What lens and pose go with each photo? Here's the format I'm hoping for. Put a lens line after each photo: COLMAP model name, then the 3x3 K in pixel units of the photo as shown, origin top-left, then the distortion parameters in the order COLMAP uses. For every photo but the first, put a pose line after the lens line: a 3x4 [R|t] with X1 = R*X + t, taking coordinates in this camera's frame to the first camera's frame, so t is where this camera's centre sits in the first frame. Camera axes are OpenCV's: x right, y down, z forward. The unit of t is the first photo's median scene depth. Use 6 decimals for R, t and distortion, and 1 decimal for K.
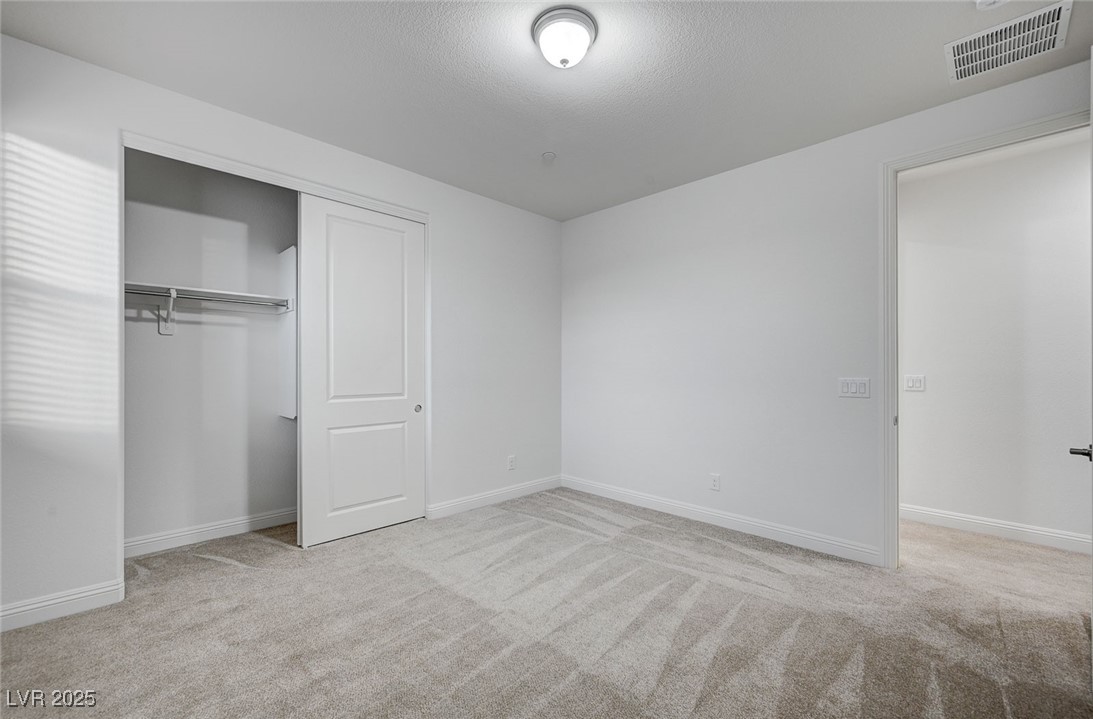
lens RADIAL K [[455.3, 0, 547.9], [0, 455.3, 369.1], [0, 0, 1]] dist [0.000196, 0.000029]
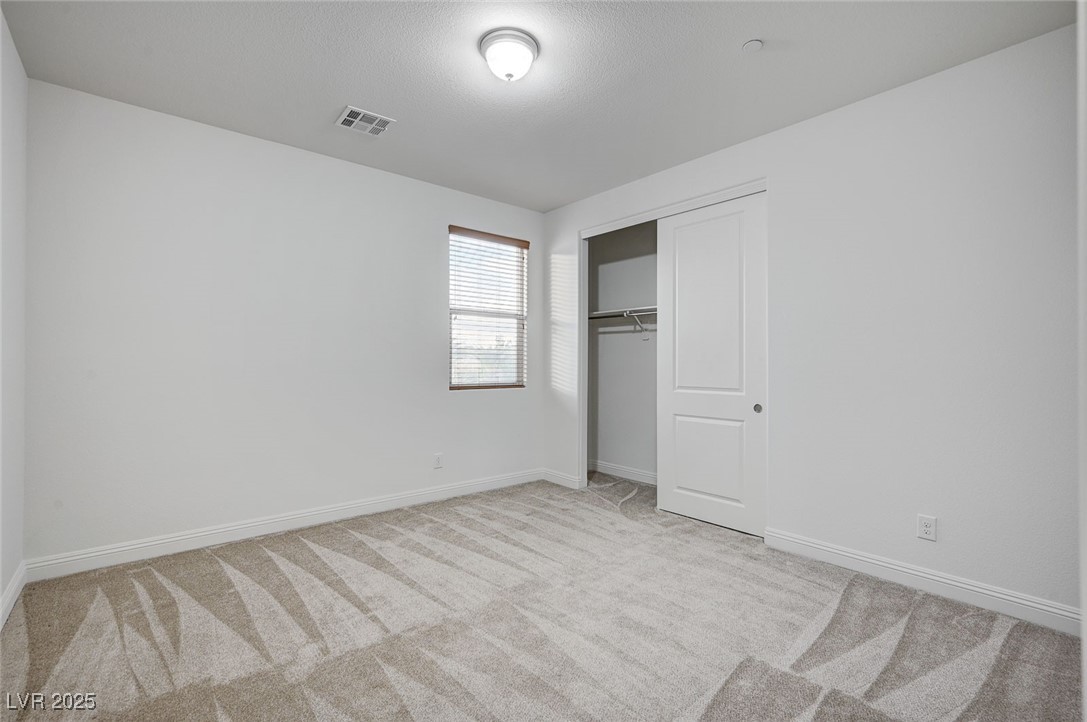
lens RADIAL K [[482.2, 0, 541.2], [0, 482.2, 364.1], [0, 0, 1]] dist [0.000427, 0.000080]
pose [[-0.088604, -0.001568, -0.996066, 0.738016], [-0.006088, 0.999981, -0.001033, 0.007185], [0.996048, 0.005972, -0.088612, 0.754016]]
